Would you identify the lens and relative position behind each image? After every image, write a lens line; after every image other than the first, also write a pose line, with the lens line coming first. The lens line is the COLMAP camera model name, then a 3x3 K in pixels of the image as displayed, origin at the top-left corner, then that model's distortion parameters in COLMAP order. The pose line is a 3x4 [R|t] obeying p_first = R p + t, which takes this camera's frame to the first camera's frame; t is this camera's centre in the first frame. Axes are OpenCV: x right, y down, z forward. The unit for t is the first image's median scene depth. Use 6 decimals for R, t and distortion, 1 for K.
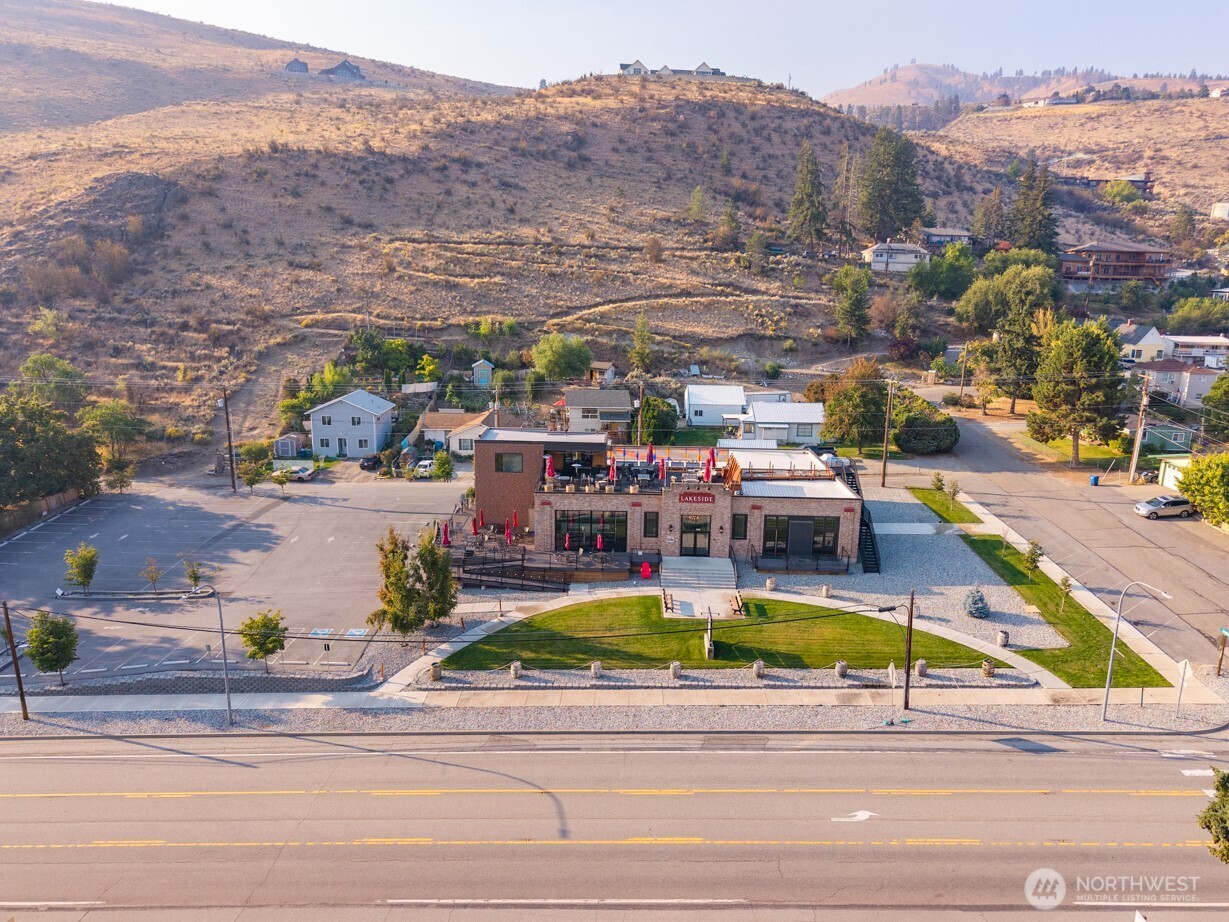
lens RADIAL K [[831.5, 0, 614.5], [0, 831.5, 461.0], [0, 0, 1]] dist [0.004928, -0.003238]
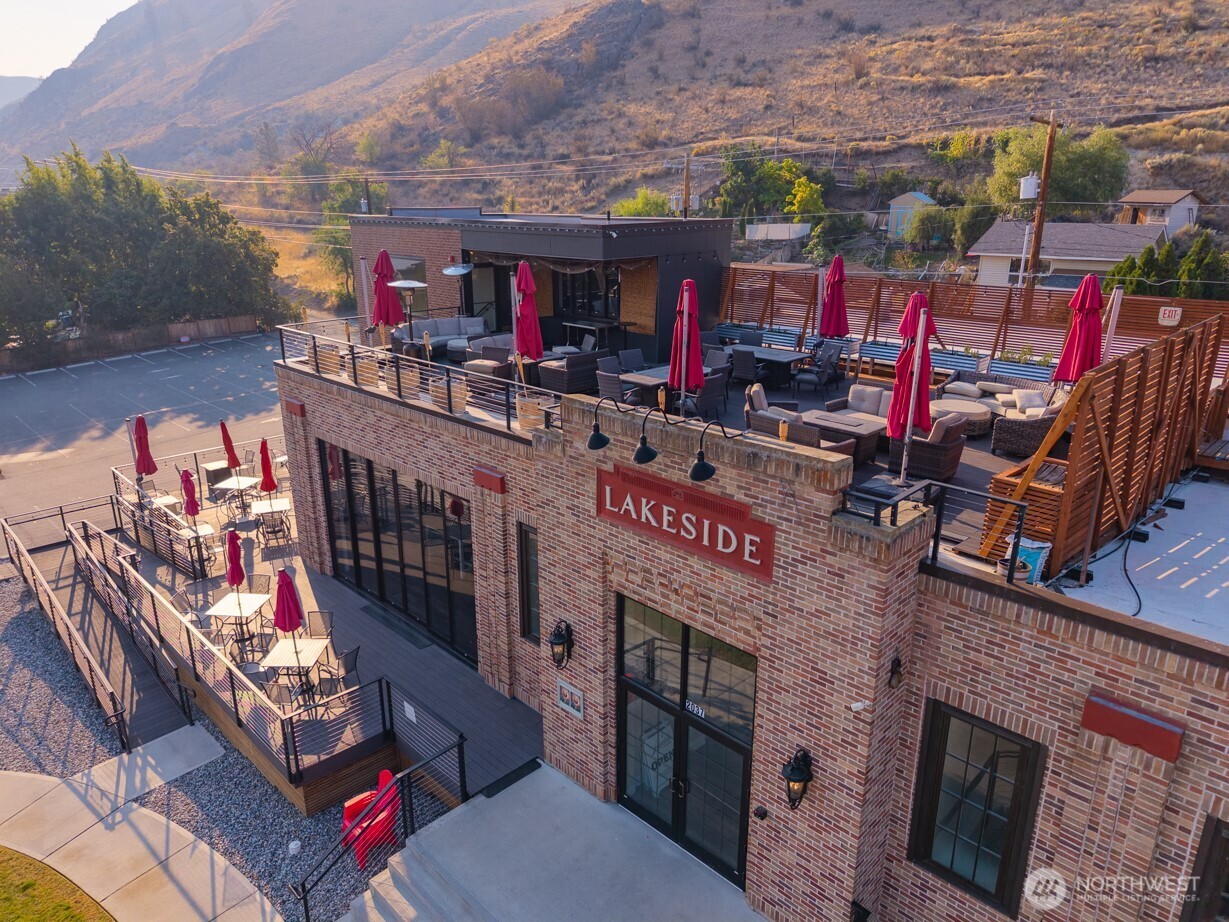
lens RADIAL K [[817.0, 0, 614.5], [0, 817.0, 461.0], [0, 0, 1]] dist [0.014844, -0.000837]
pose [[0.719683, 0.195877, -0.666099, 0.192122], [-0.139754, 0.980612, 0.137367, 0.015423], [0.680092, -0.005770, 0.733104, 0.893650]]
